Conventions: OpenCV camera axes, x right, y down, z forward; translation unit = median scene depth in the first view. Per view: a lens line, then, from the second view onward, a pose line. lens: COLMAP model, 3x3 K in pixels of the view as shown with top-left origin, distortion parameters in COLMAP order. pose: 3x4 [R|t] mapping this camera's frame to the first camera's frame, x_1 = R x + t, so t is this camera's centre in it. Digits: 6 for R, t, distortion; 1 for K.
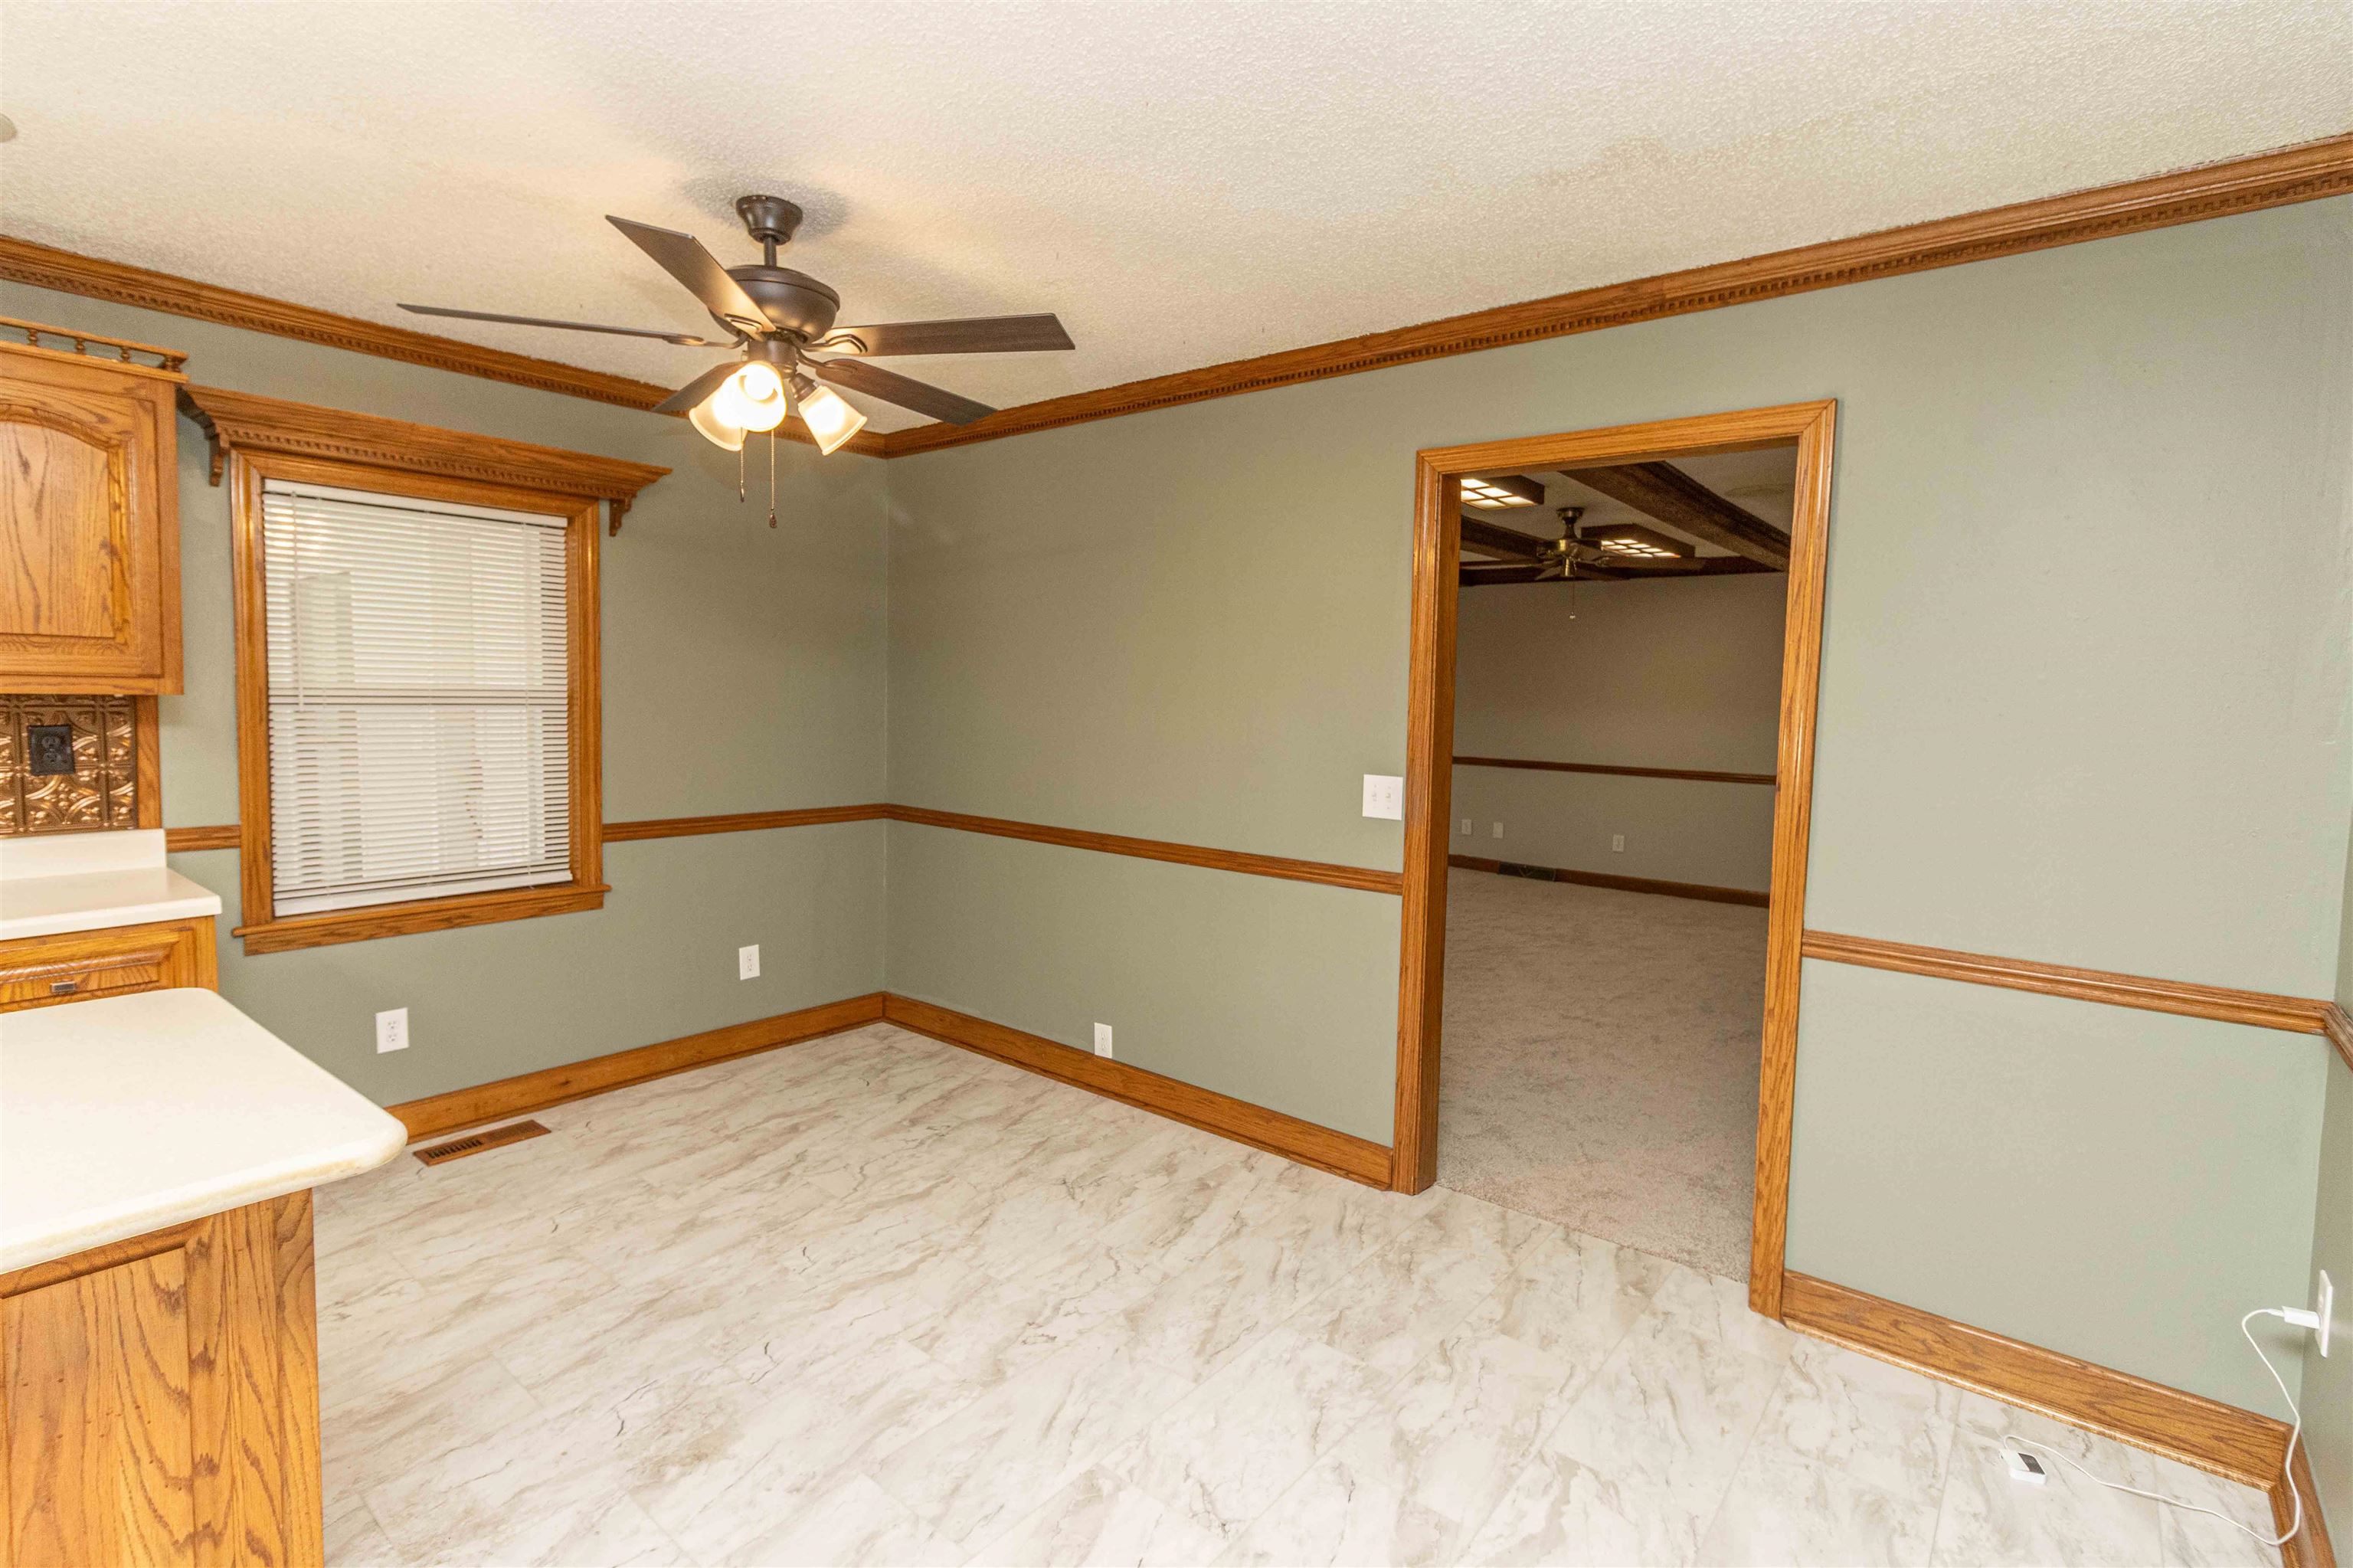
lens RADIAL K [[1081.6, 0, 1183.4], [0, 1081.6, 770.6], [0, 0, 1]] dist [0.001872, 0.000691]
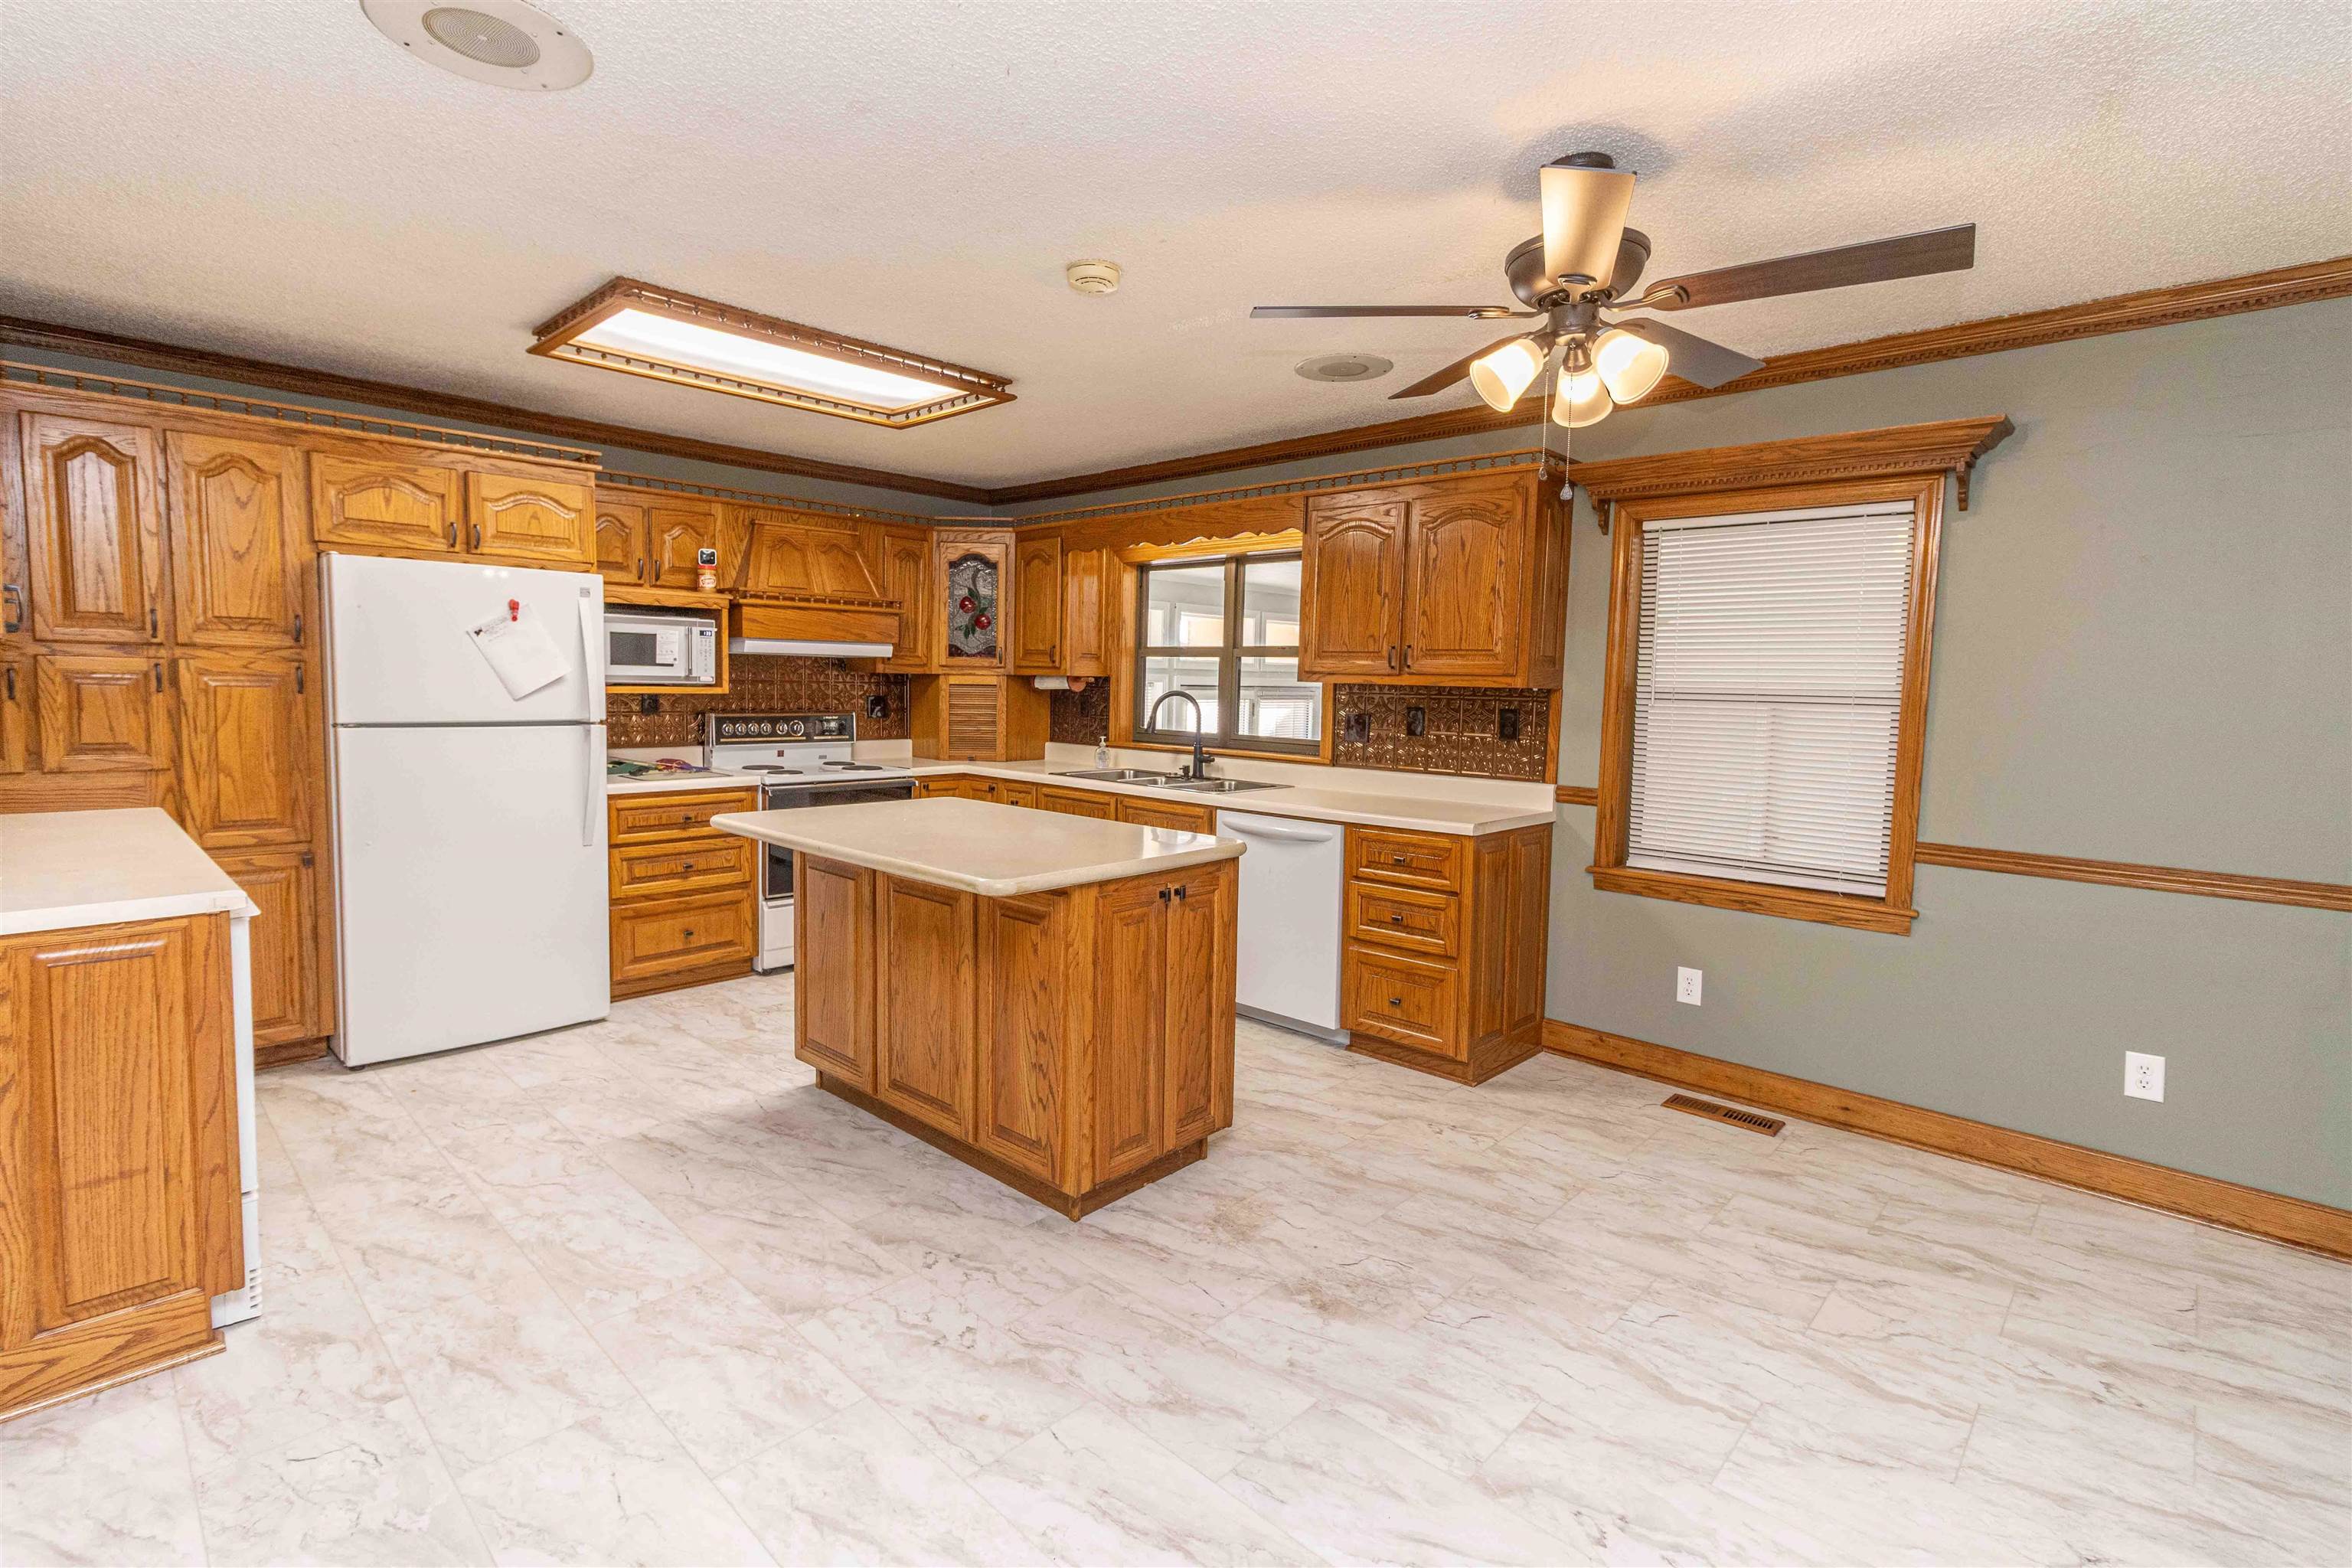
lens RADIAL K [[1081.1, 0, 1183.4], [0, 1081.1, 771.7], [0, 0, 1]] dist [0.001872, 0.000691]
pose [[-0.059731, 0.062680, -0.996245, 0.427797], [-0.096089, 0.993031, 0.068239, -0.011167], [0.993579, 0.099805, -0.053292, 0.511207]]
